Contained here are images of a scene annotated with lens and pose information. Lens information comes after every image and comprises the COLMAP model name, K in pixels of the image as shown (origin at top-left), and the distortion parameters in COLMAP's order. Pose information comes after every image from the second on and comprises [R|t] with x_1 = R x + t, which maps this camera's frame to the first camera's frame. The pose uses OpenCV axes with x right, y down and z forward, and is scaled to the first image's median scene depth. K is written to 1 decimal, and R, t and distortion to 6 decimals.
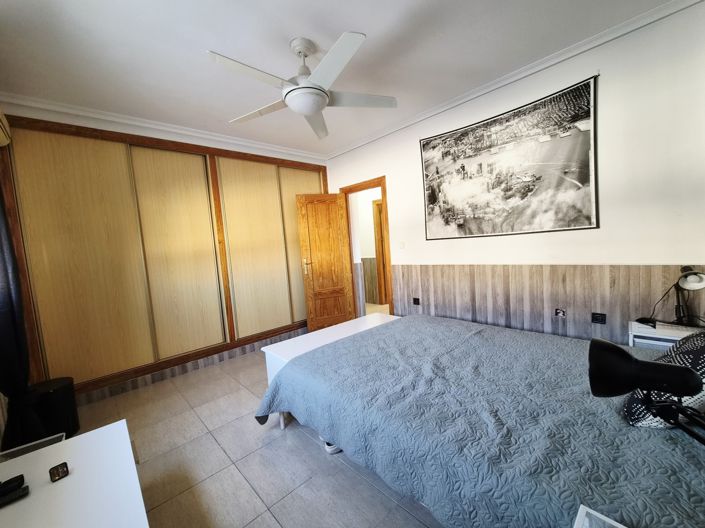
lens RADIAL K [[289.0, 0, 352.9], [0, 289.0, 266.2], [0, 0, 1]] dist [-0.000670, -0.000128]
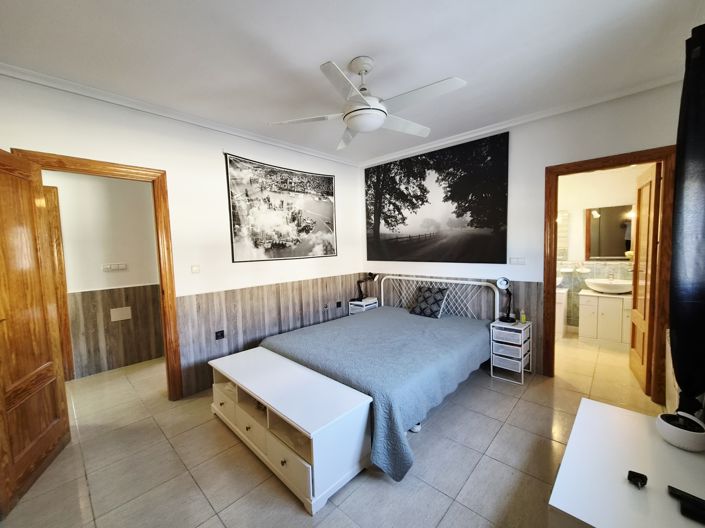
lens RADIAL K [[289.0, 0, 352.9], [0, 289.0, 266.2], [0, 0, 1]] dist [-0.000670, -0.000128]
pose [[-0.049963, 0.004606, 0.998740, -0.793604], [0.110939, 0.993827, 0.000967, -0.043435], [-0.992570, 0.110848, -0.050165, 0.781914]]
